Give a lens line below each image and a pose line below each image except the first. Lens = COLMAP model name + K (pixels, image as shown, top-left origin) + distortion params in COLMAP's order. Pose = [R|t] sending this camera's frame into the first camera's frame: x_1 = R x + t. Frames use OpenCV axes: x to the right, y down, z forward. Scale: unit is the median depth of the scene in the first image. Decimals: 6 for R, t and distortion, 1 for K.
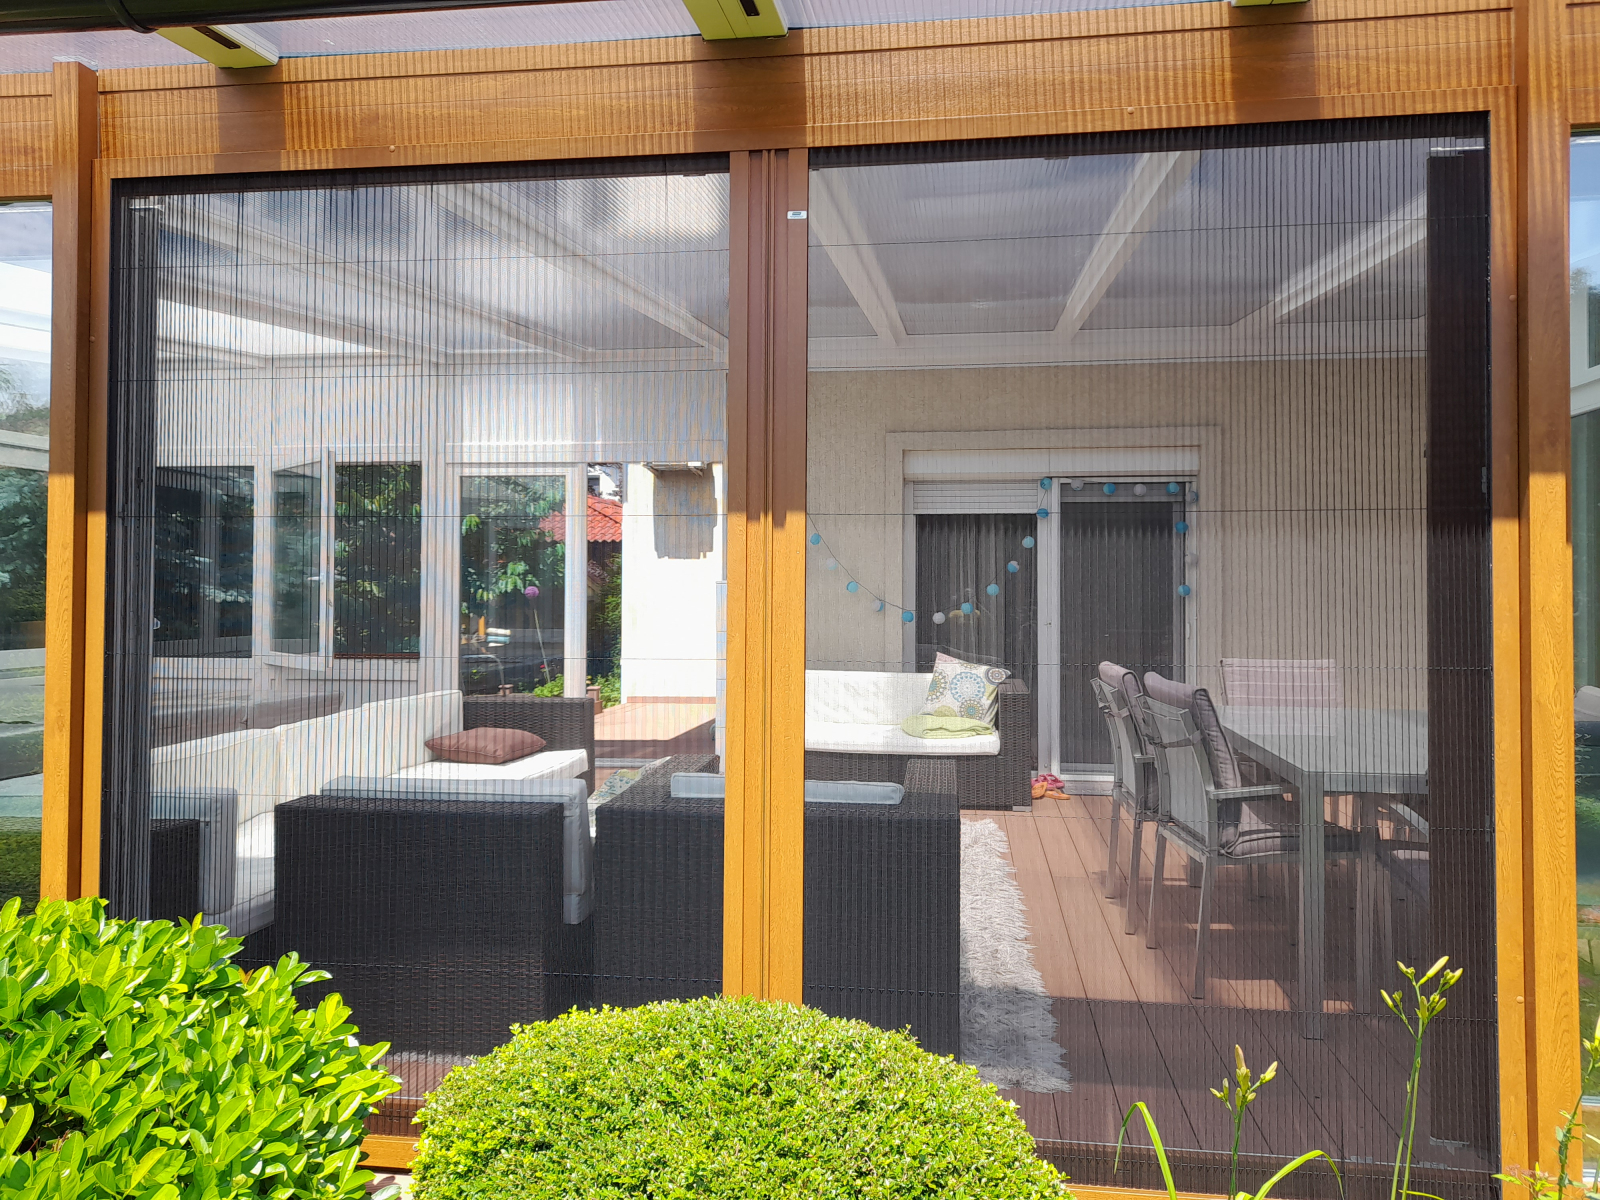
lens RADIAL K [[1192.1, 0, 715.8], [0, 1192.1, 572.1], [0, 0, 1]] dist [0.008983, 0.001358]
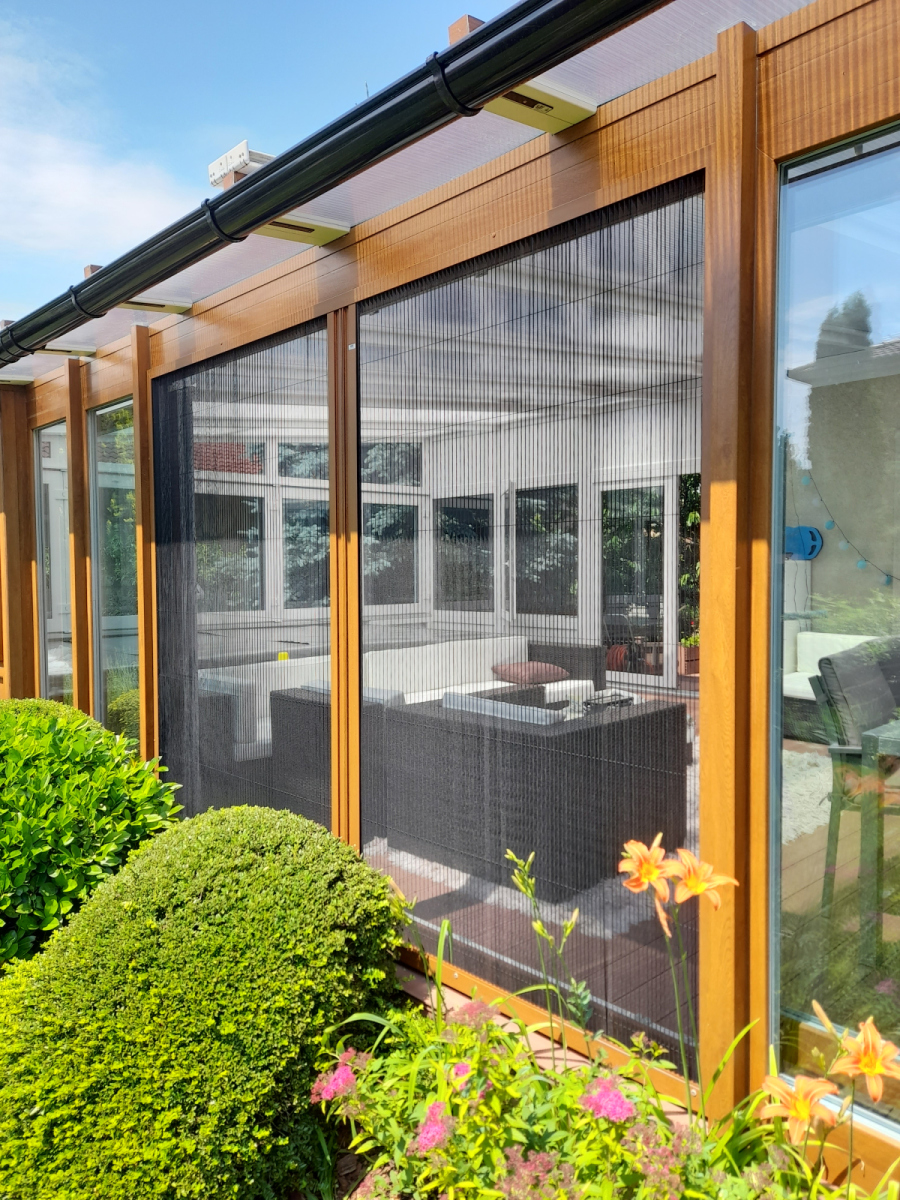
lens RADIAL K [[849.9, 0, 450.2], [0, 849.9, 600.4], [0, 0, 1]] dist [0.006582, 0.004662]
pose [[0.793452, 0.010826, -0.608537, 0.846701], [0.025252, 0.998395, 0.050687, -0.012867], [0.608109, -0.055584, 0.791905, 0.151330]]
